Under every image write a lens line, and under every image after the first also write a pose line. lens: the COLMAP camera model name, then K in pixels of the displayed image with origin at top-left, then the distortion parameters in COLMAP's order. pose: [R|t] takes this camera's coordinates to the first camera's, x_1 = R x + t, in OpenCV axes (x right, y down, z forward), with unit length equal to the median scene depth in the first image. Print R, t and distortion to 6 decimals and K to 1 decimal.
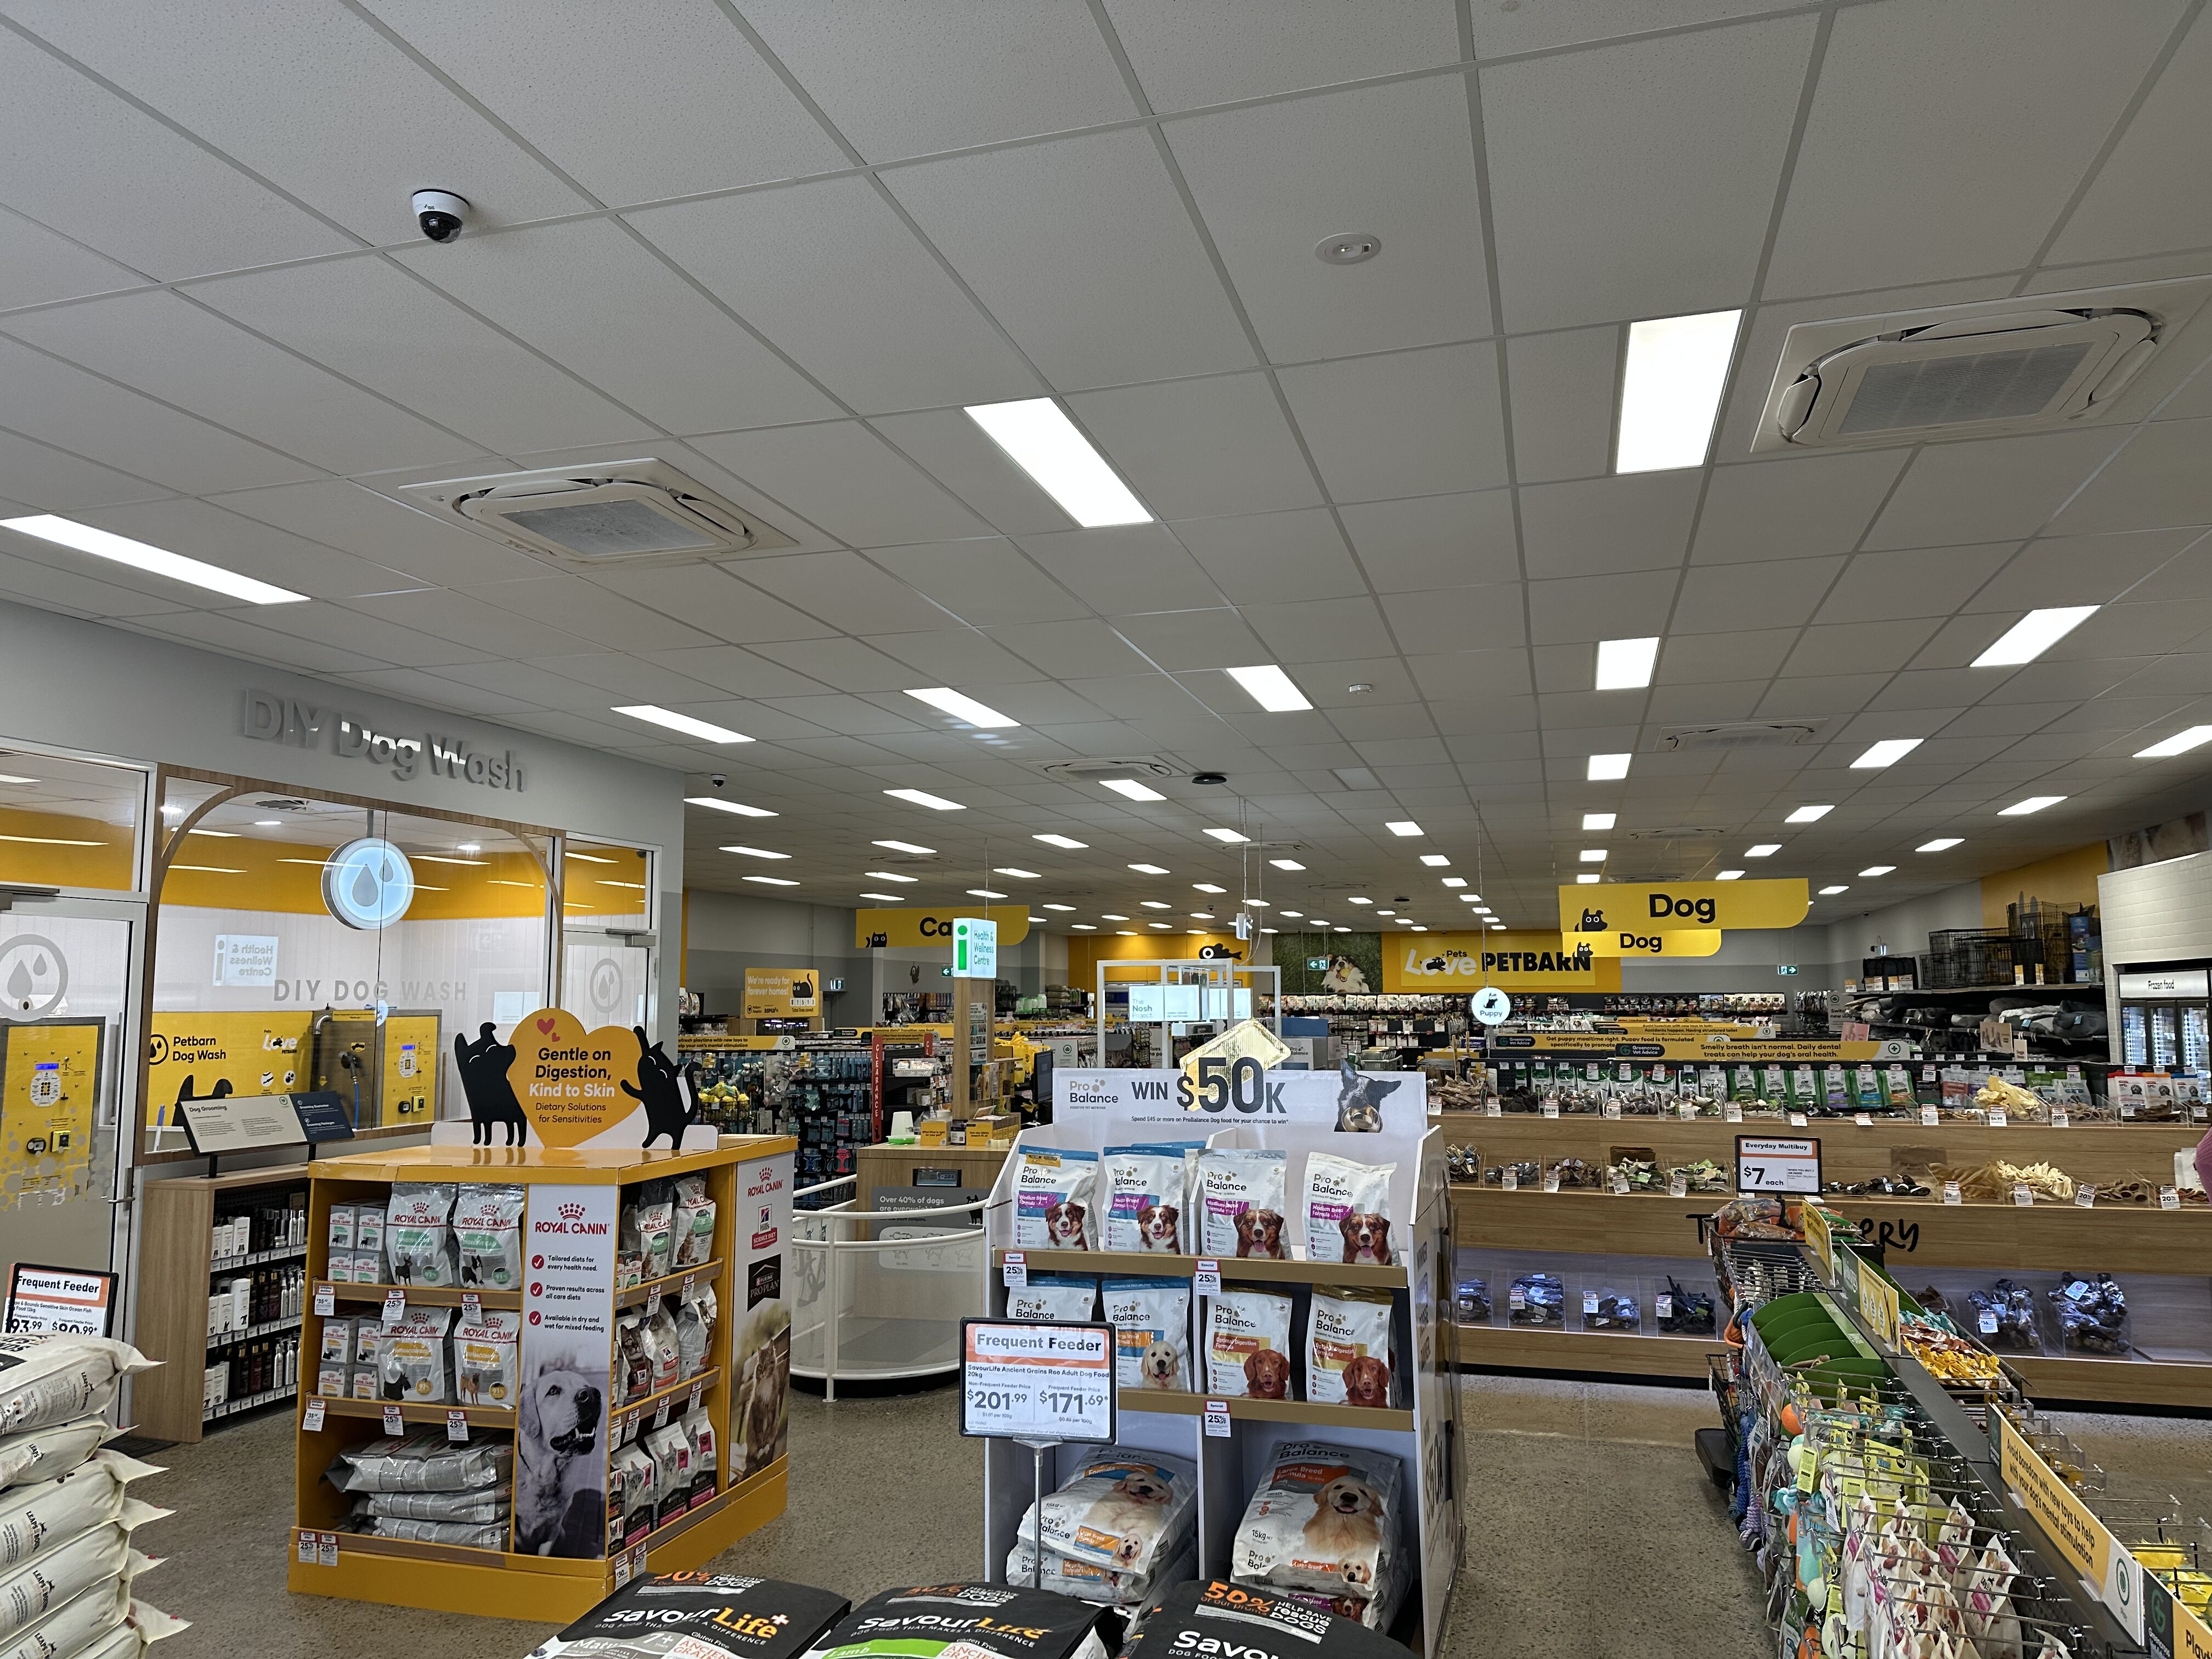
lens RADIAL K [[1557.1, 0, 1072.5], [0, 1557.1, 862.5], [0, 0, 1]] dist [0.091996, -0.080186]
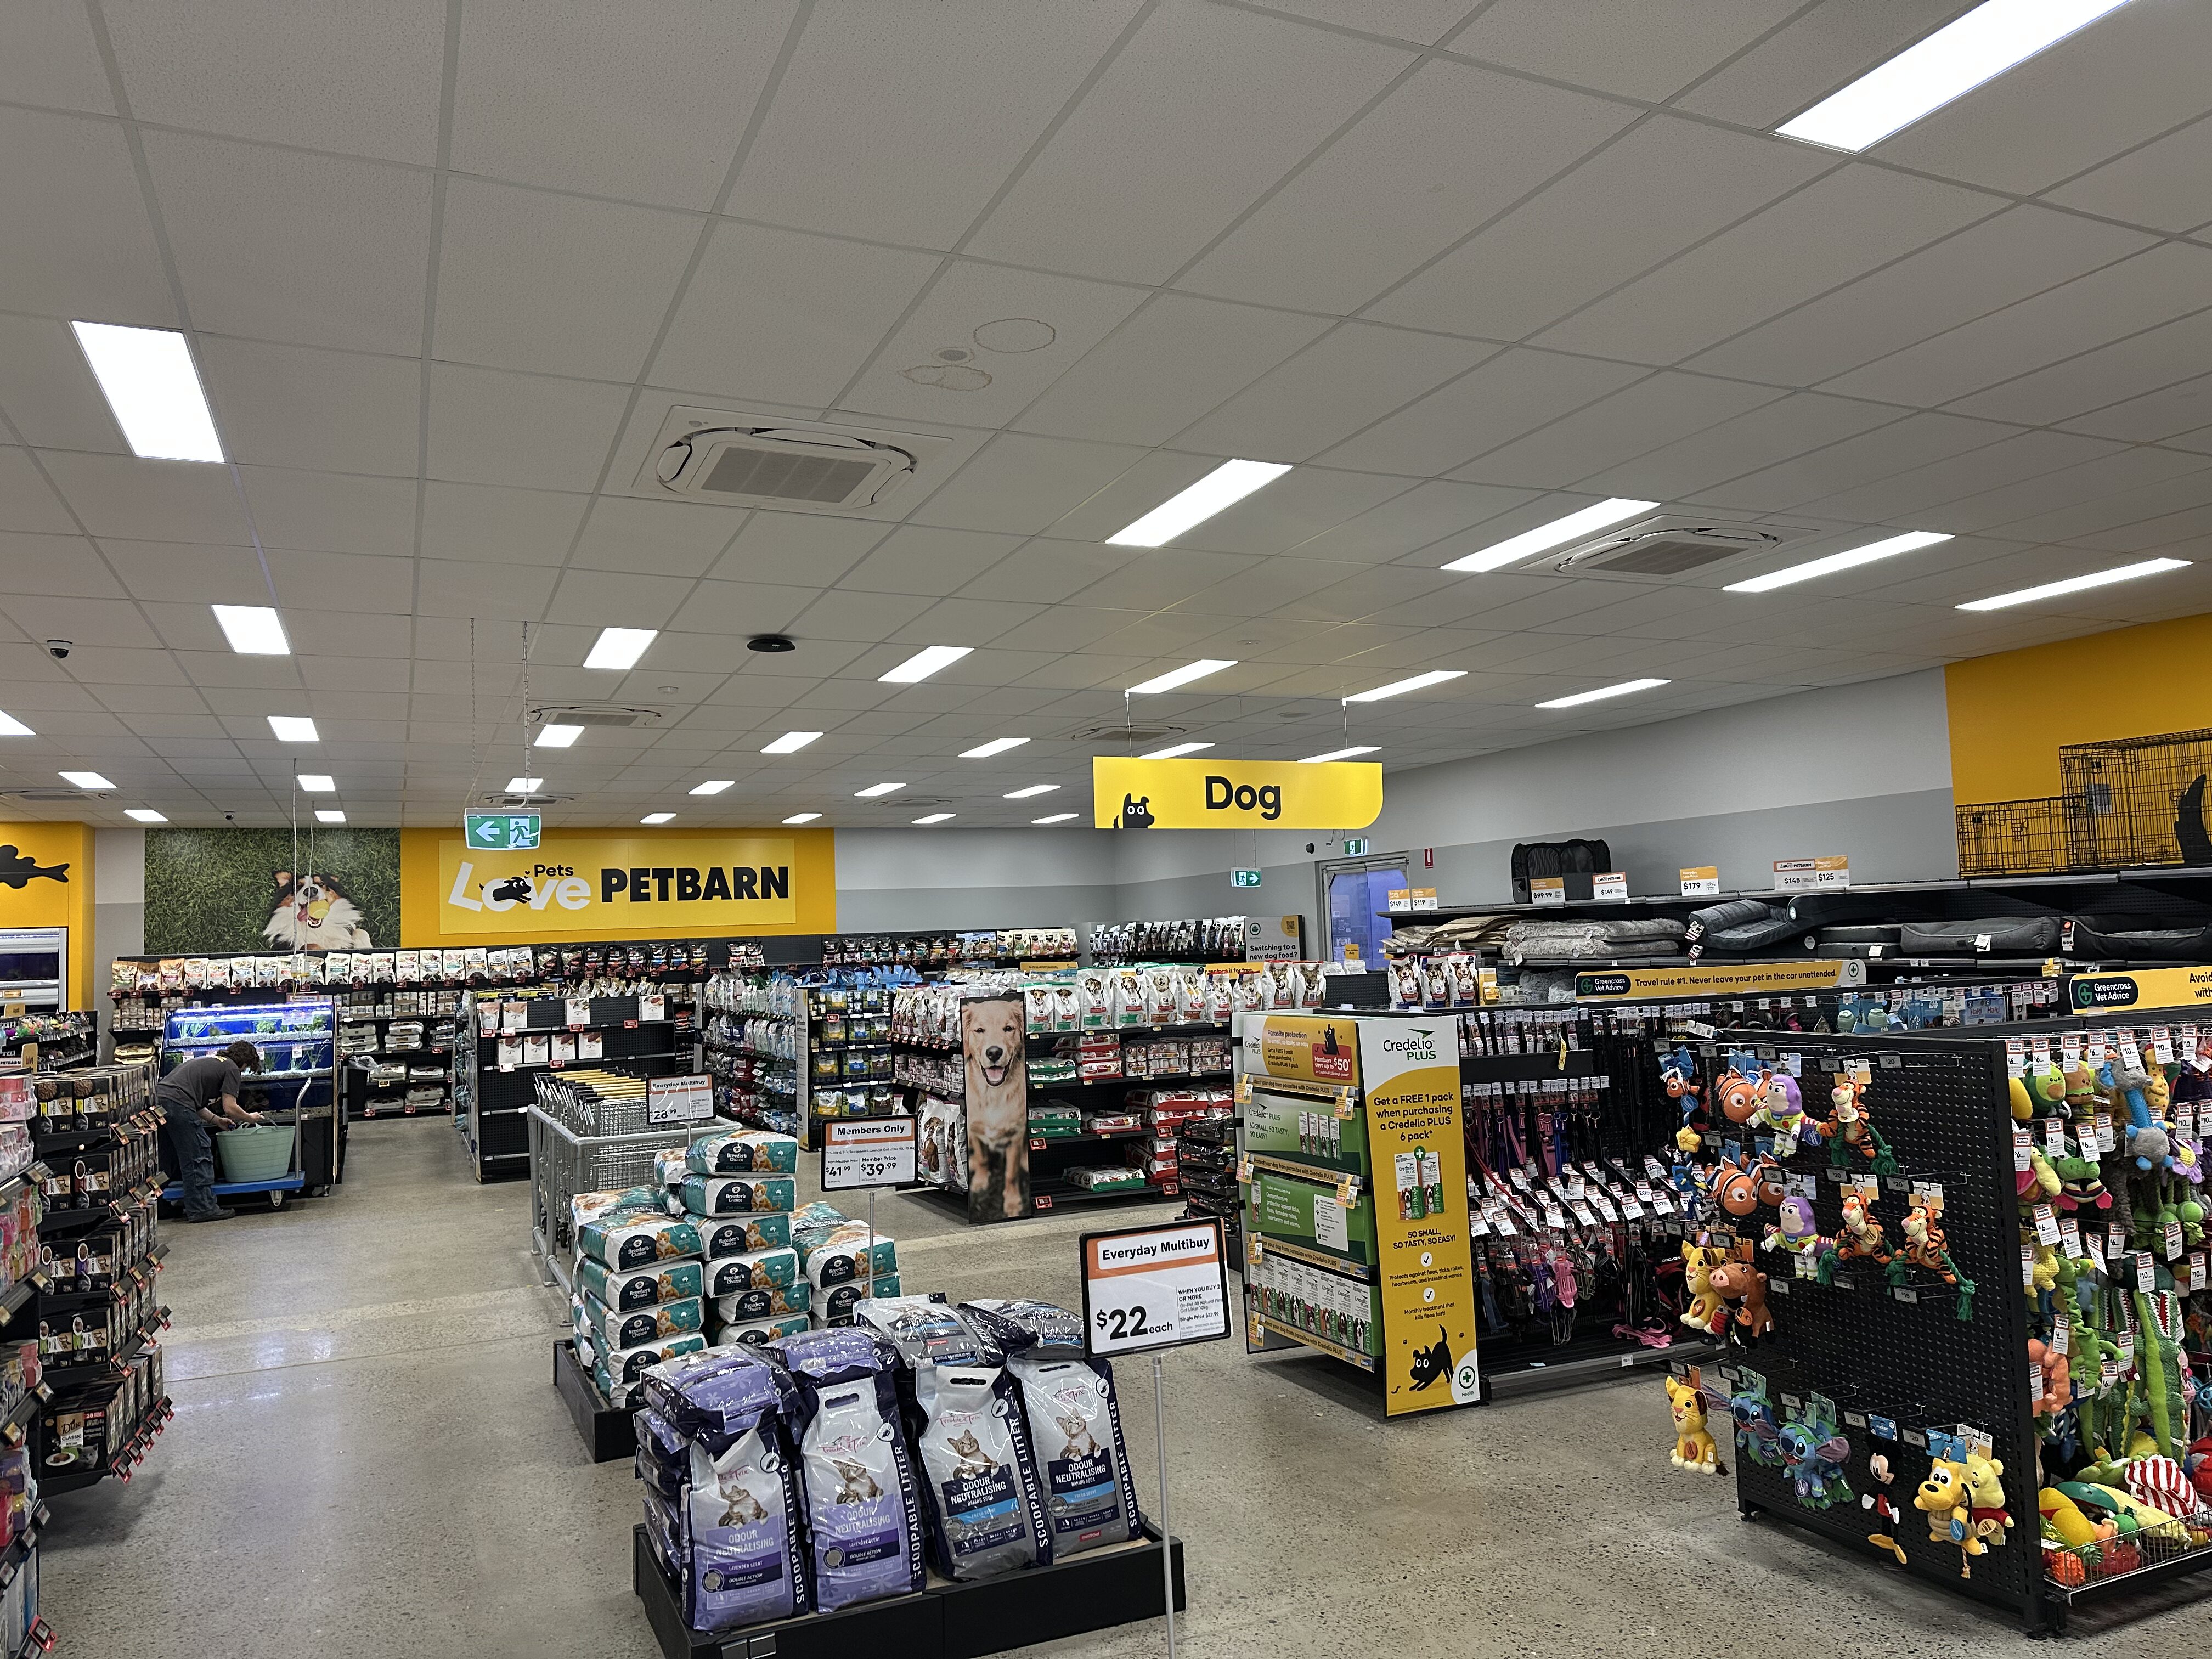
lens RADIAL K [[1551.6, 0, 1099.9], [0, 1551.6, 837.7], [0, 0, 1]] dist [0.178449, -0.236436]
pose [[0.737050, 0.023906, 0.675416, 0.016287], [-0.029013, 0.999572, -0.003719, 0.043953], [-0.675216, -0.016855, 0.737428, 0.477165]]
